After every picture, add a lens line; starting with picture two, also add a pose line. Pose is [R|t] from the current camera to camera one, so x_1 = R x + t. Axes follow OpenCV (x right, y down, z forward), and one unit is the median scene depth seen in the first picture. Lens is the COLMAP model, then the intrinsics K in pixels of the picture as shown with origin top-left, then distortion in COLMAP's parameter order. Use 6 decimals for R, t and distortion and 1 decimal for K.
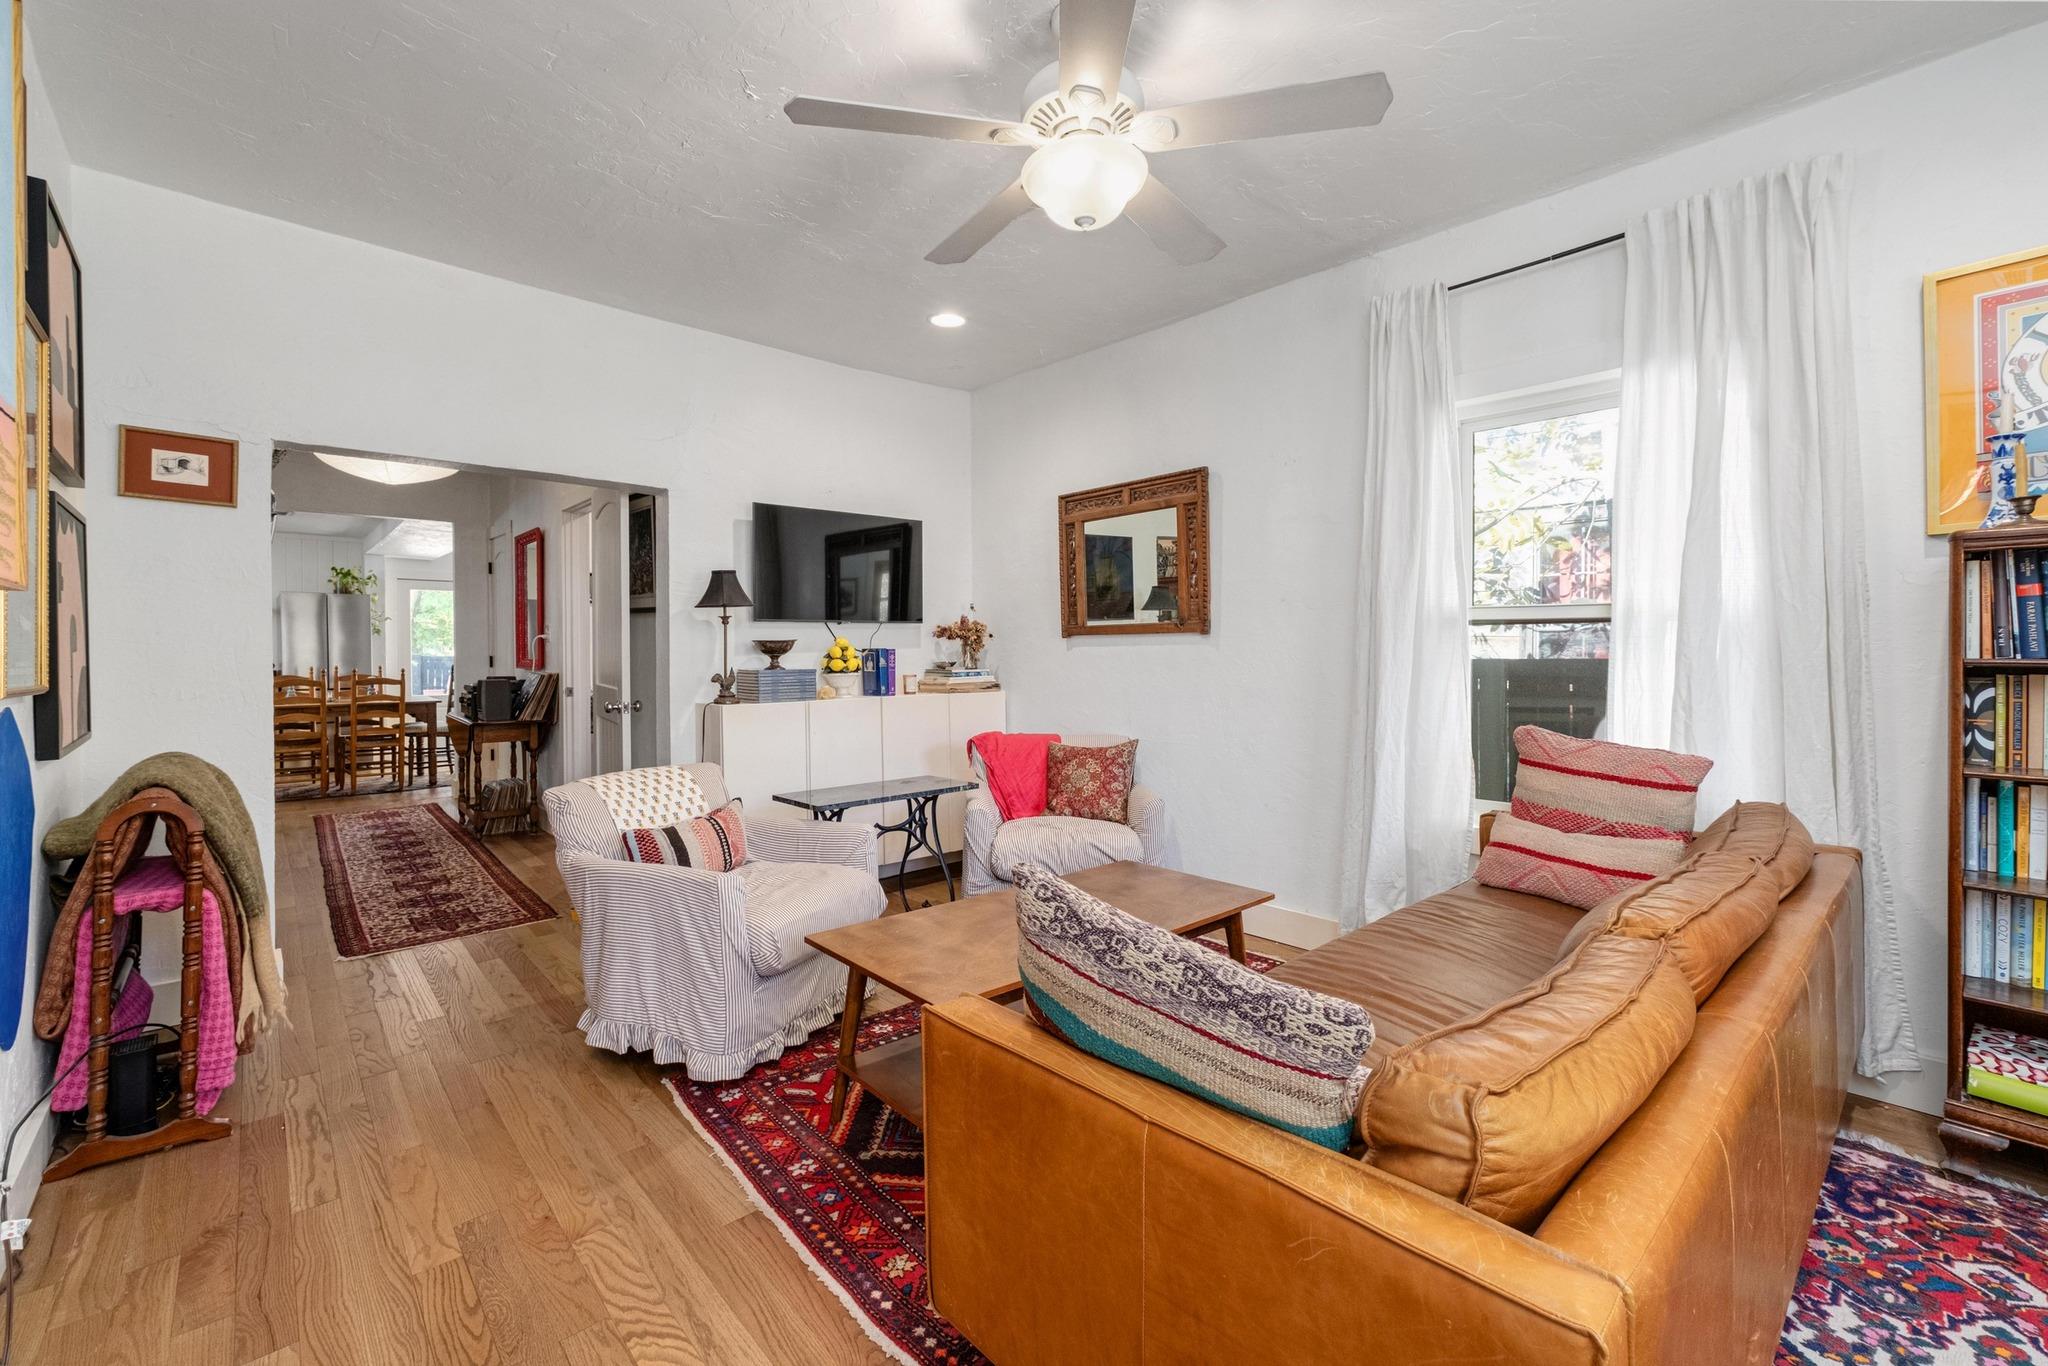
lens RADIAL K [[867.5, 0, 1031.5], [0, 867.5, 674.9], [0, 0, 1]] dist [-0.021592, 0.010084]
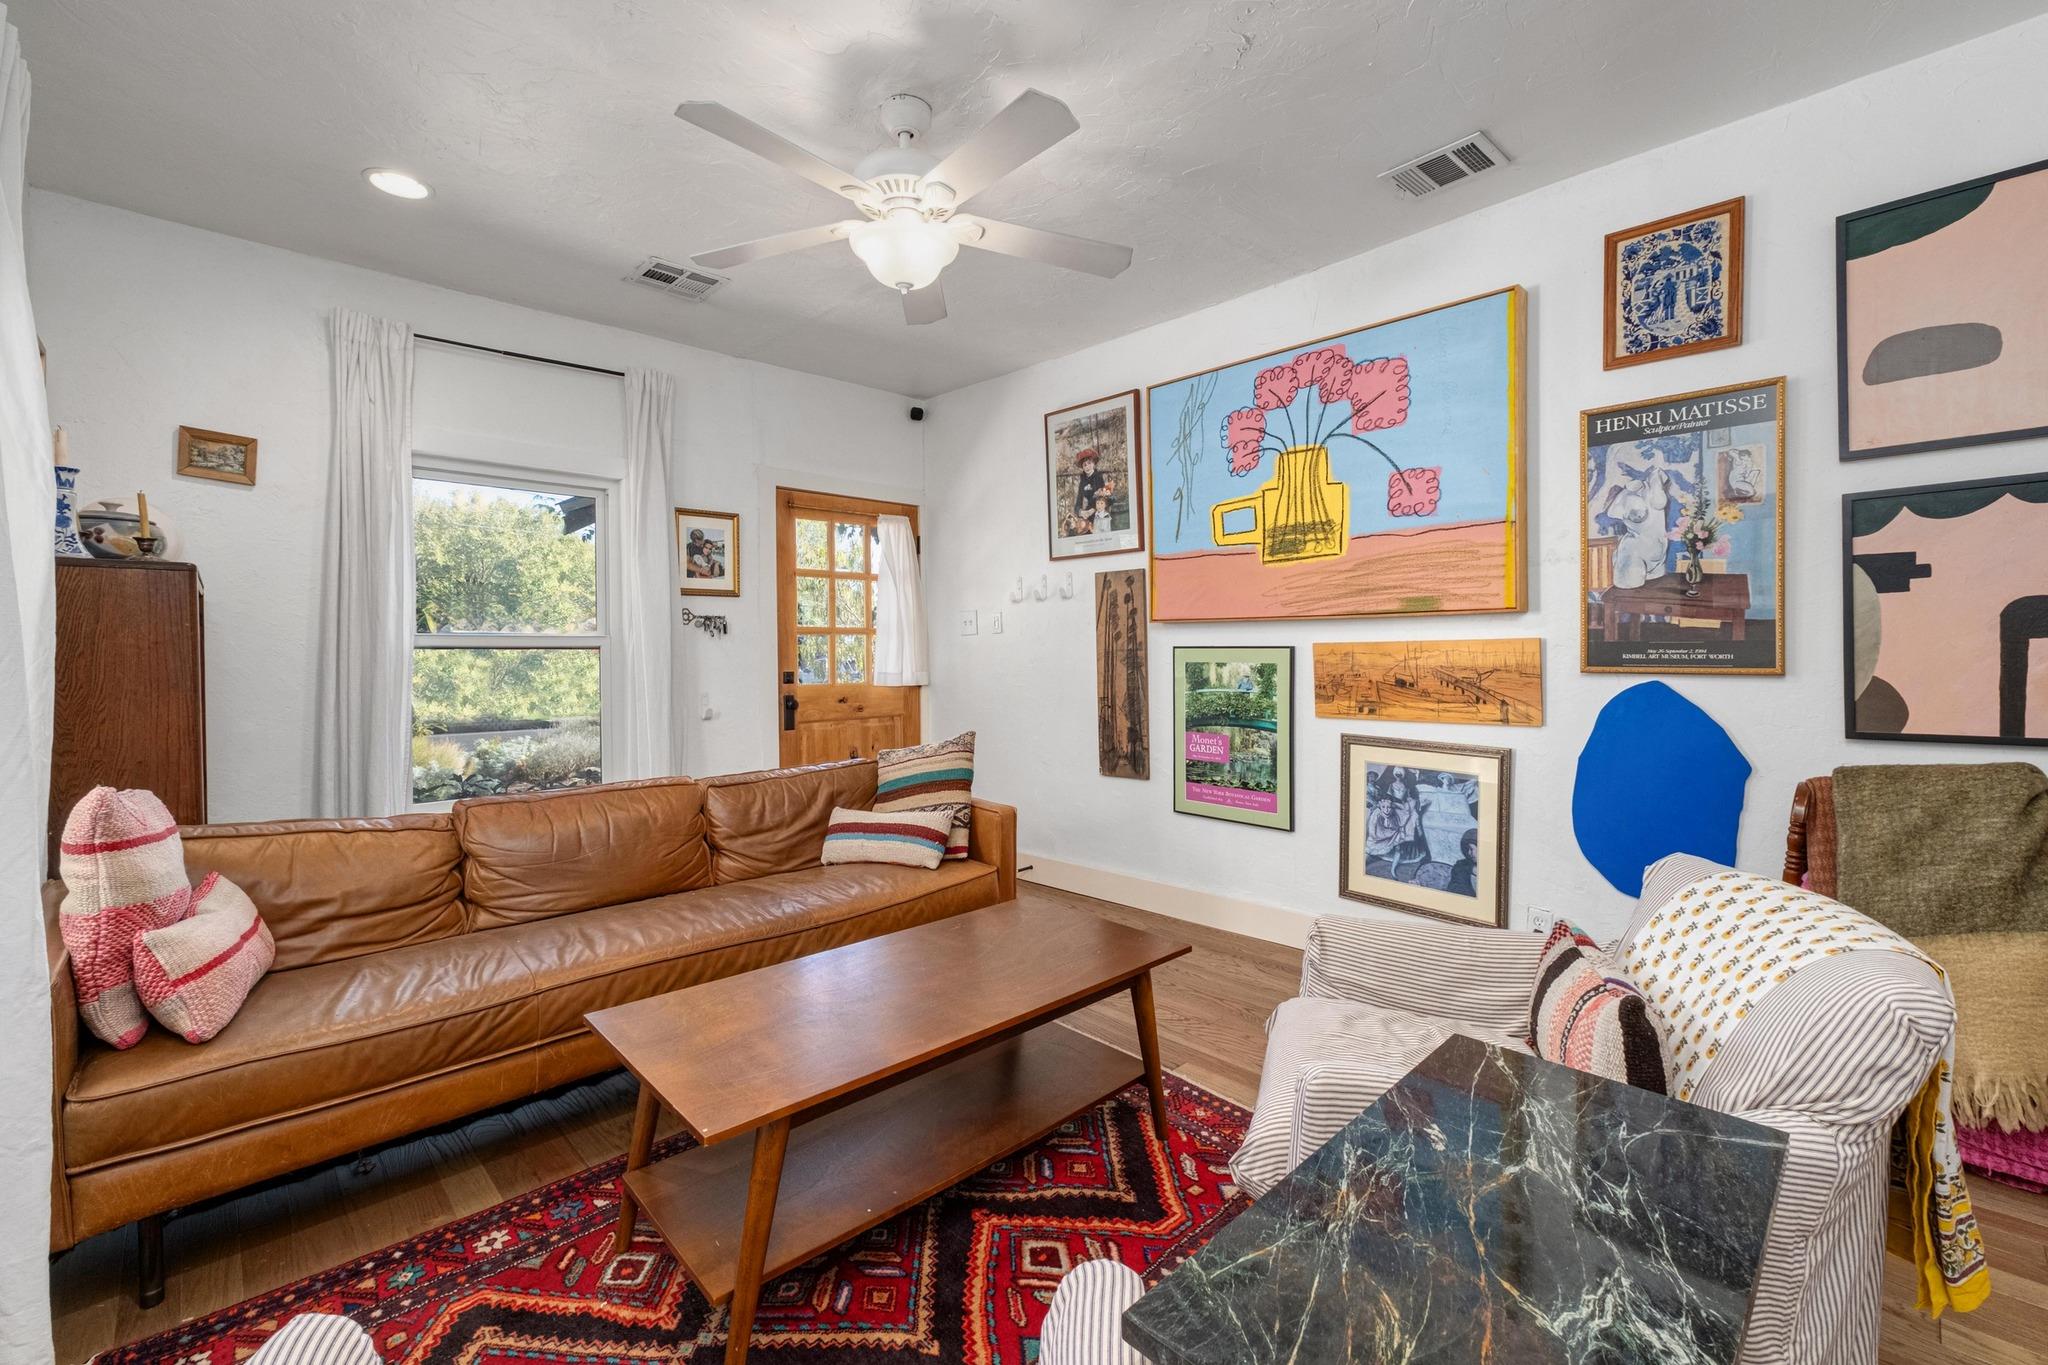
lens RADIAL K [[867.5, 0, 1031.5], [0, 867.5, 674.4], [0, 0, 1]] dist [-0.021592, 0.010084]
pose [[-0.999149, 0.011896, -0.039488, -0.053056], [0.009602, 0.998283, 0.057787, -0.057246], [0.040107, 0.057358, -0.997548, 2.018294]]
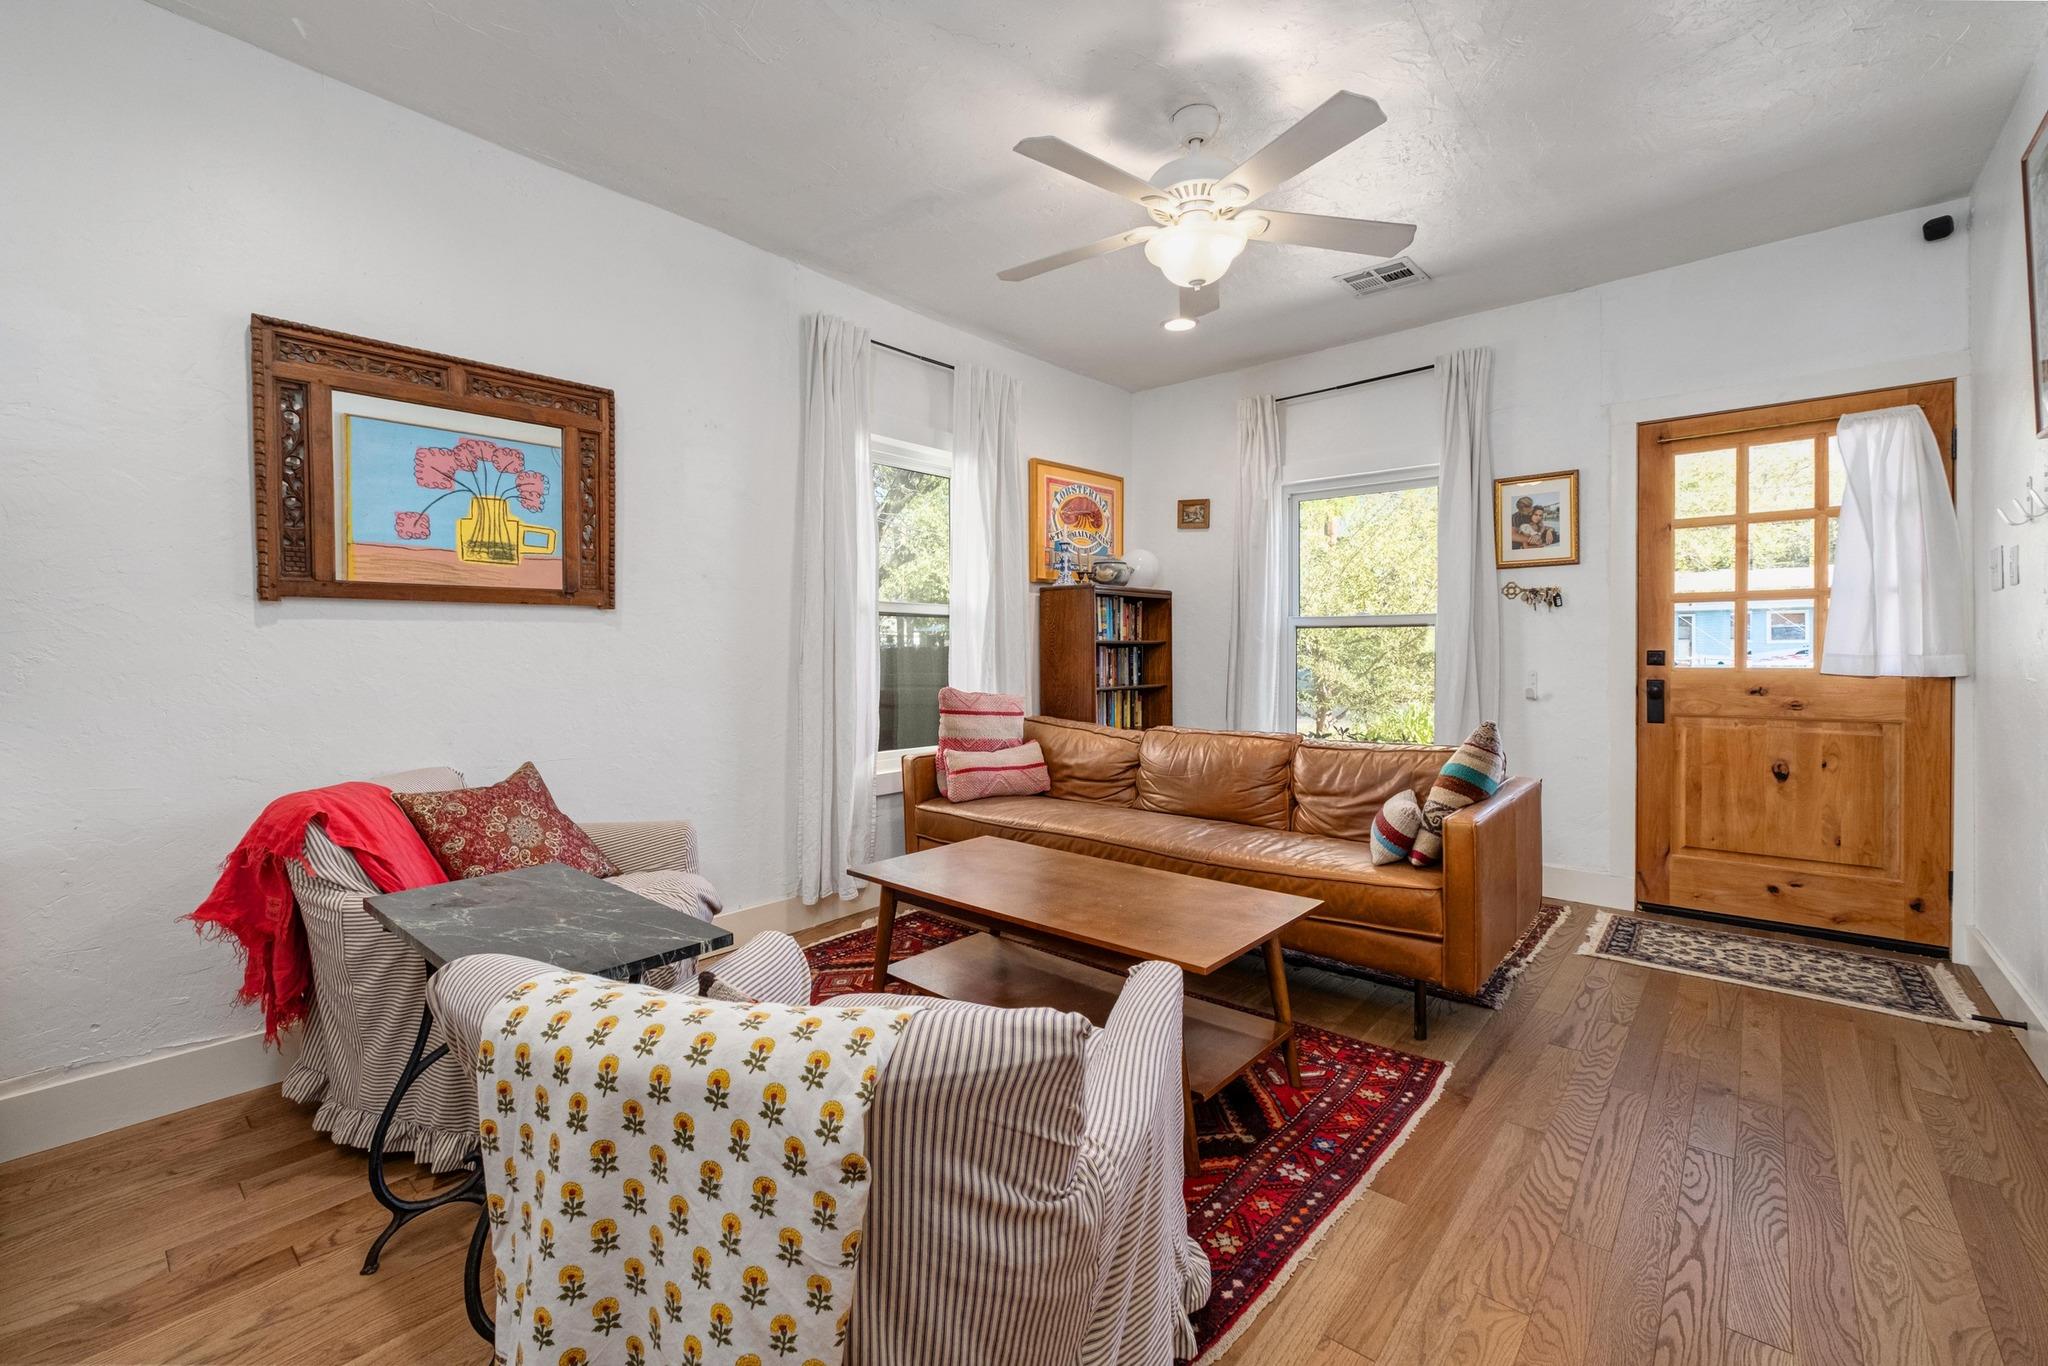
lens RADIAL K [[867.5, 0, 1031.5], [0, 867.5, 674.9], [0, 0, 1]] dist [-0.021592, 0.010084]
pose [[-0.127182, -0.025789, 0.991544, -1.073277], [0.038354, 0.998786, 0.030897, 0.002146], [-0.991138, 0.041959, -0.126039, 1.304937]]
